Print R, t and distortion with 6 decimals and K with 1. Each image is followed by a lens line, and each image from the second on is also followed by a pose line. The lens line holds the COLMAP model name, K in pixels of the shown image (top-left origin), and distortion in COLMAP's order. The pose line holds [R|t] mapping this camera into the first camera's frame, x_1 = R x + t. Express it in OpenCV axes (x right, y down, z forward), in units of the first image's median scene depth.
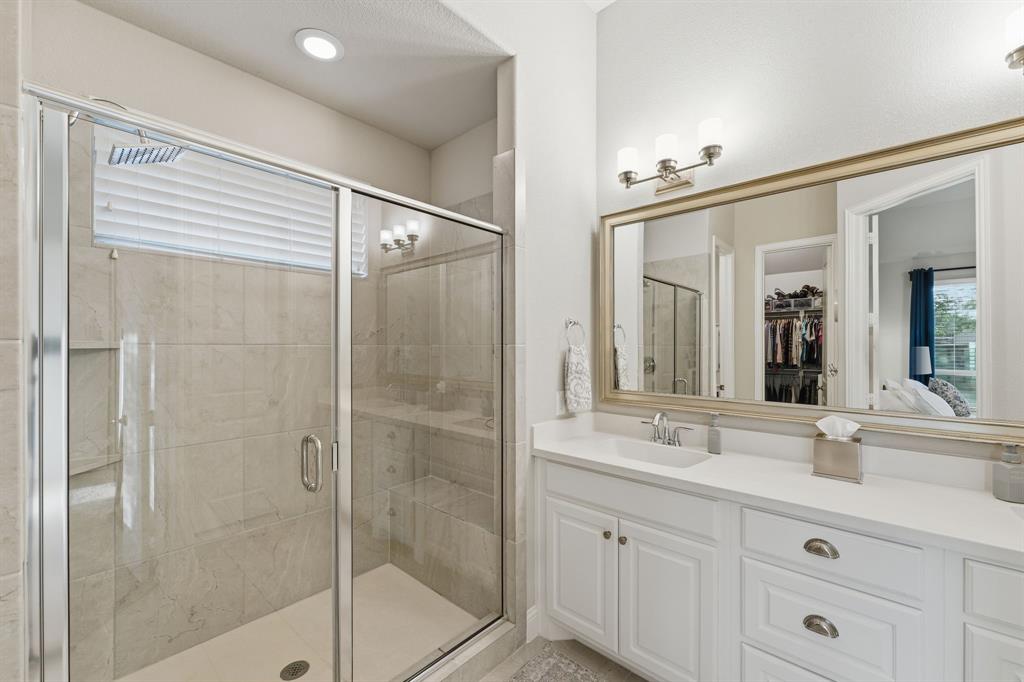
lens RADIAL K [[415.6, 0, 512.5], [0, 415.6, 345.5], [0, 0, 1]] dist [-0.002211, 0.000804]
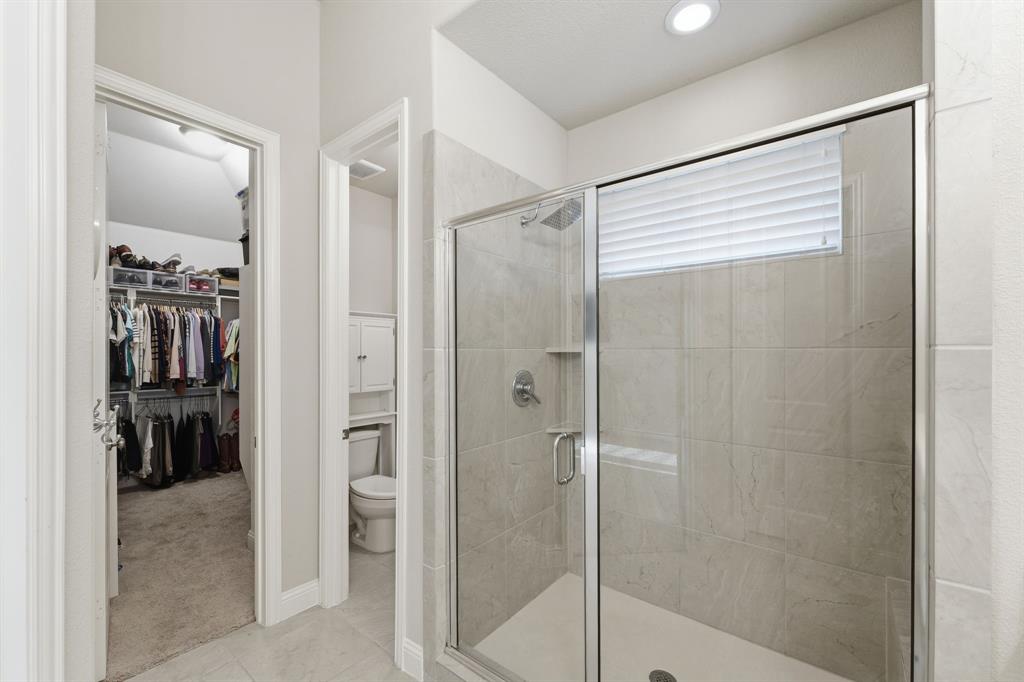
lens RADIAL K [[415.6, 0, 512.4], [0, 415.6, 349.4], [0, 0, 1]] dist [-0.002211, 0.000804]
pose [[0.060201, 0.001003, -0.998186, 0.611661], [0.008398, 0.999964, 0.001511, -0.009284], [0.998151, -0.008474, 0.060191, 0.835825]]
